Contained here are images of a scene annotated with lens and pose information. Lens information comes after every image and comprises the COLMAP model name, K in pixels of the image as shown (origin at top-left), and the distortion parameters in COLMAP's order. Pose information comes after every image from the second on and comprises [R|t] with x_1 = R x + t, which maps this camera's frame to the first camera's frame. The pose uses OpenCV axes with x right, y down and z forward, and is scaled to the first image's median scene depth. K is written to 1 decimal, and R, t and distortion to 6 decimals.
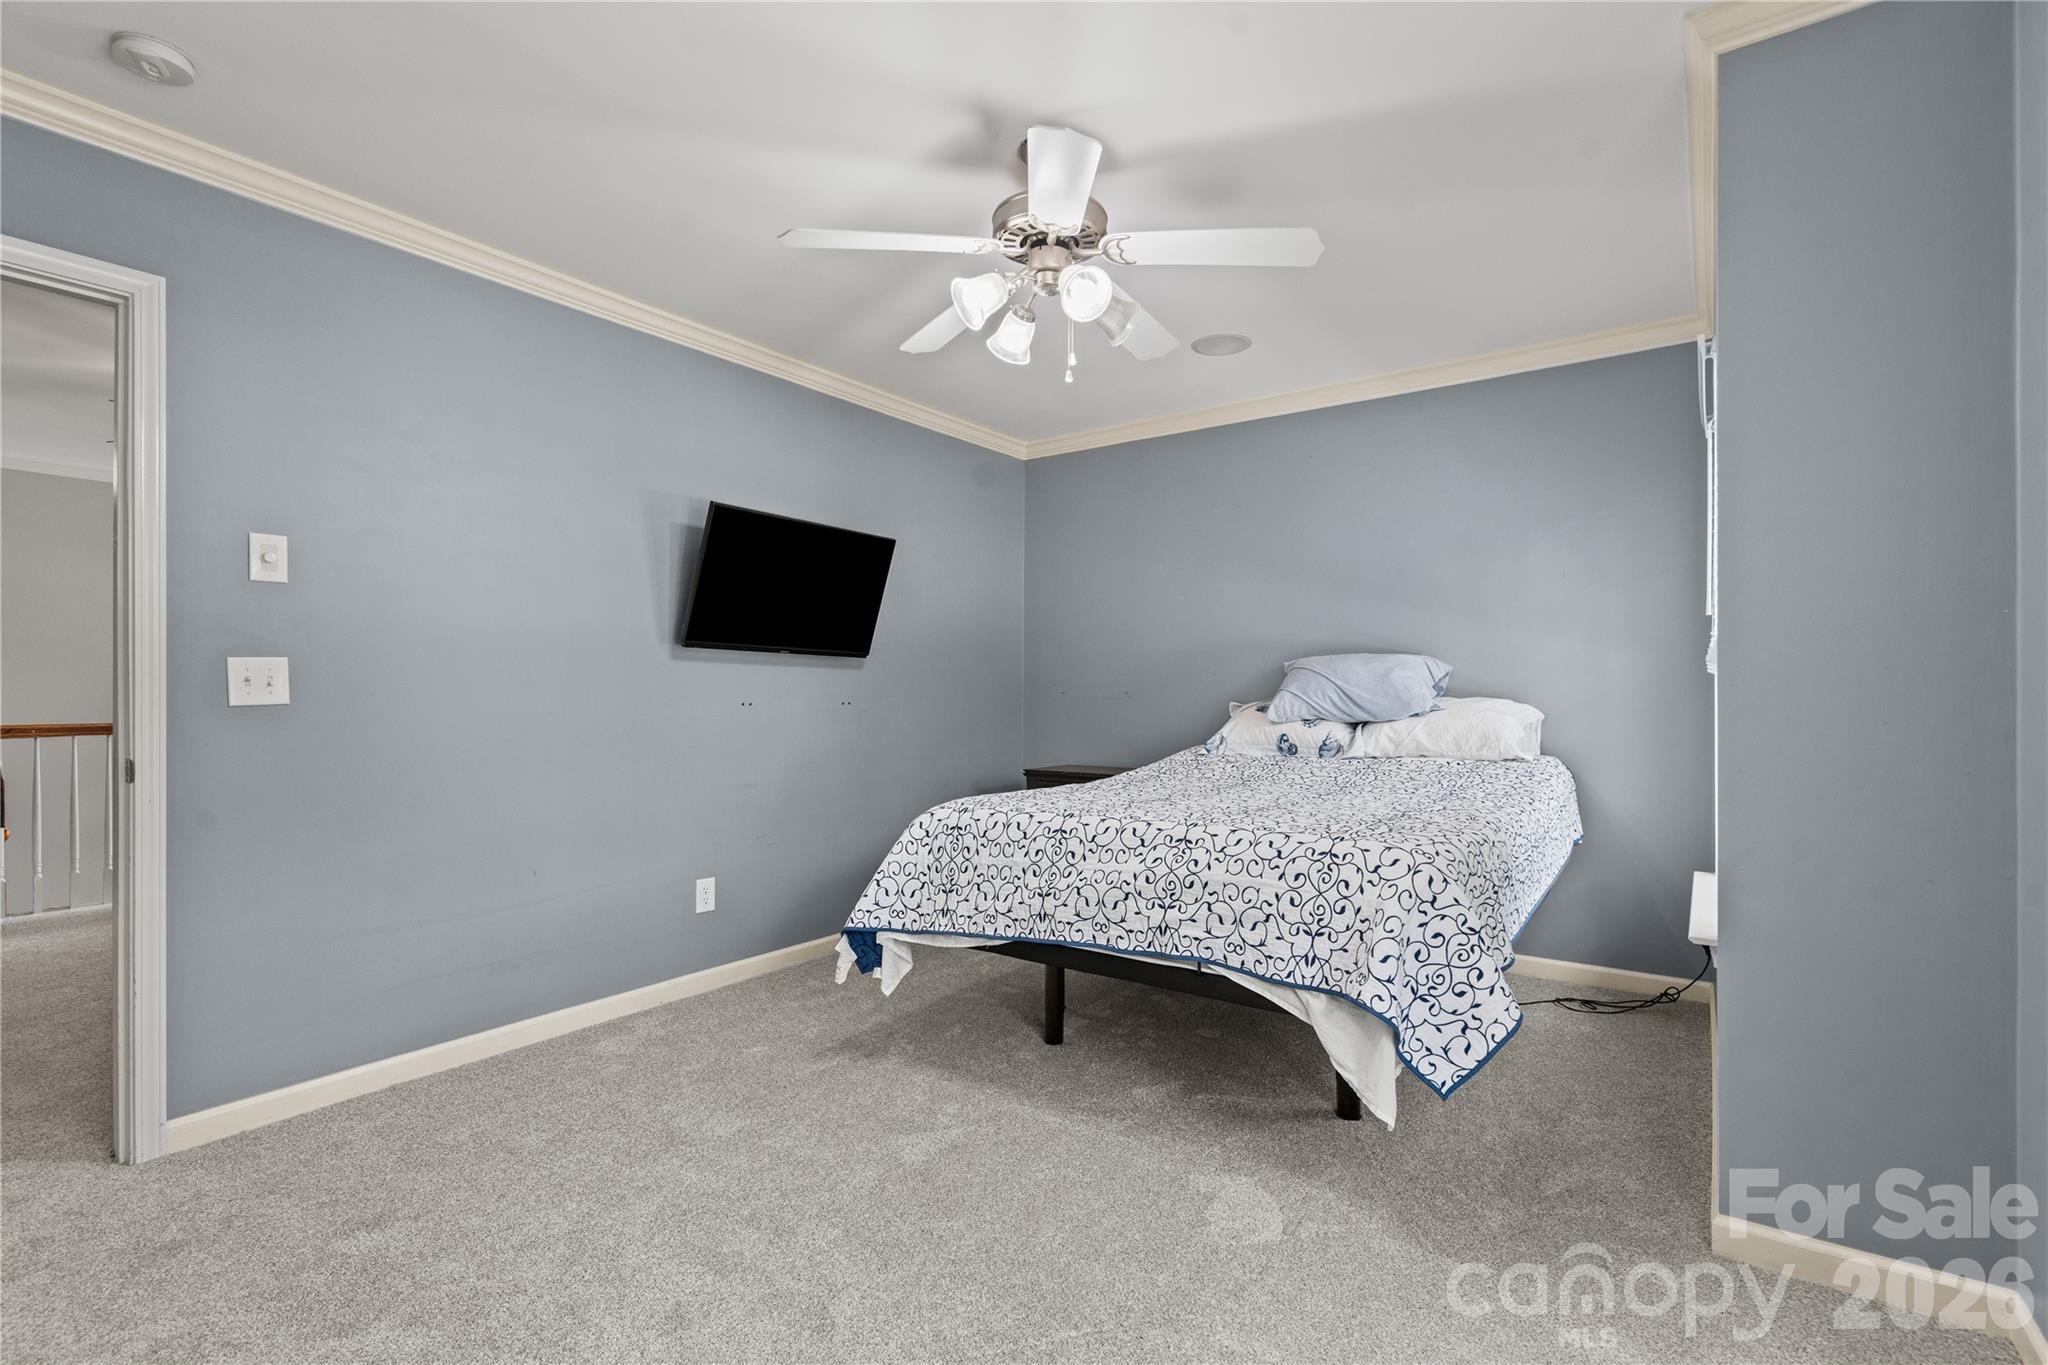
lens RADIAL K [[952.6, 0, 1015.4], [0, 952.6, 692.6], [0, 0, 1]] dist [0.002941, 0.002653]
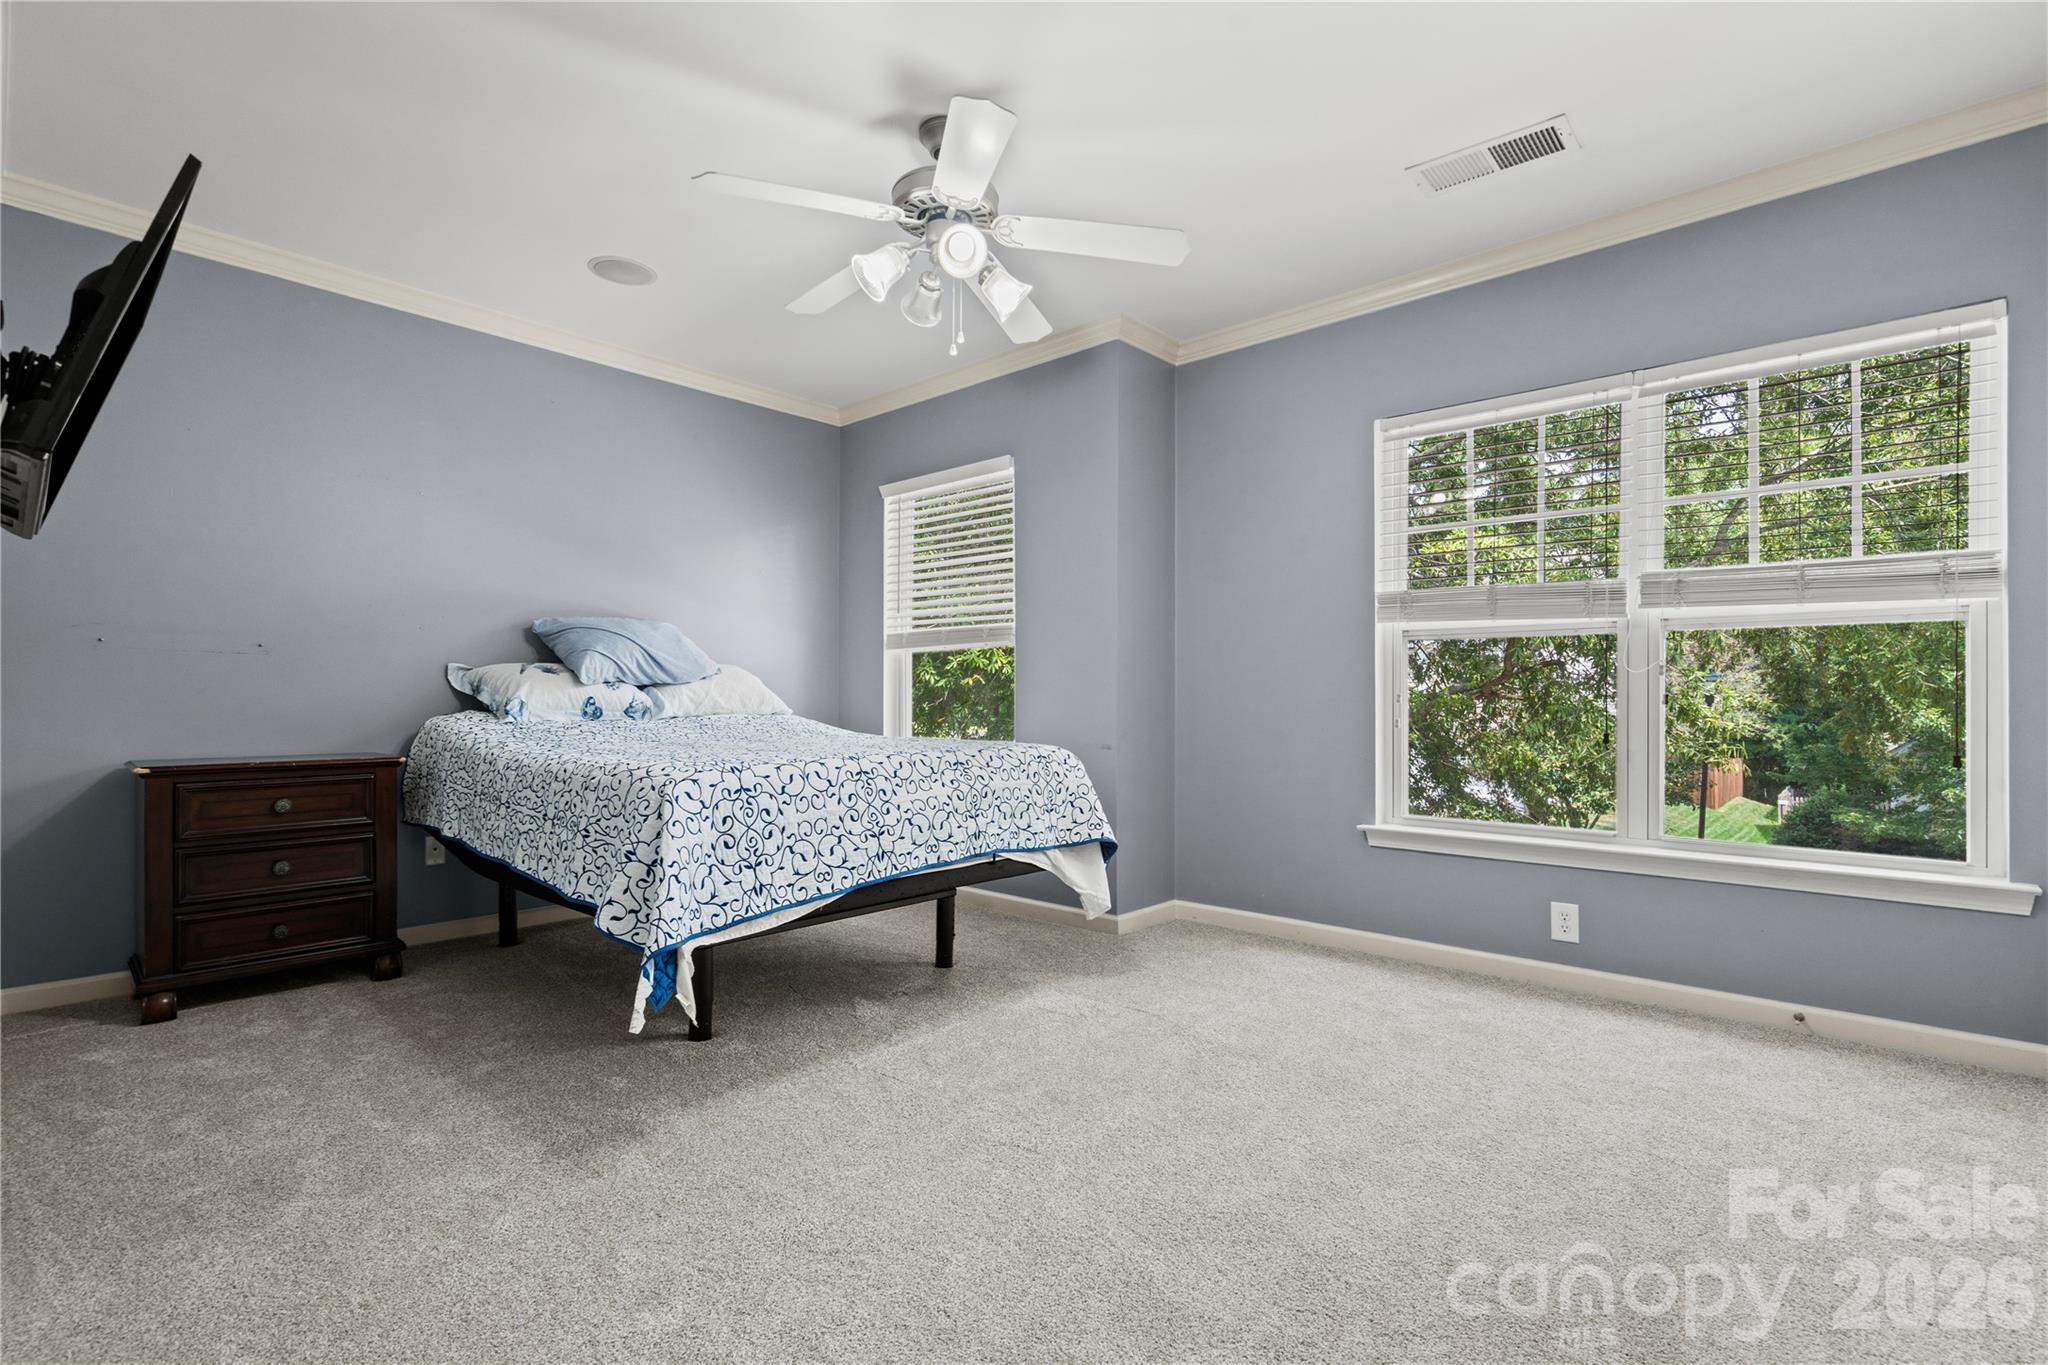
lens RADIAL K [[952.6, 0, 1014.5], [0, 952.6, 685.2], [0, 0, 1]] dist [0.002941, 0.002653]
pose [[0.097611, 0.016148, 0.995094, -0.935243], [-0.004341, 0.999866, -0.015799, 0.068072], [-0.995215, -0.002778, 0.097668, 0.739851]]
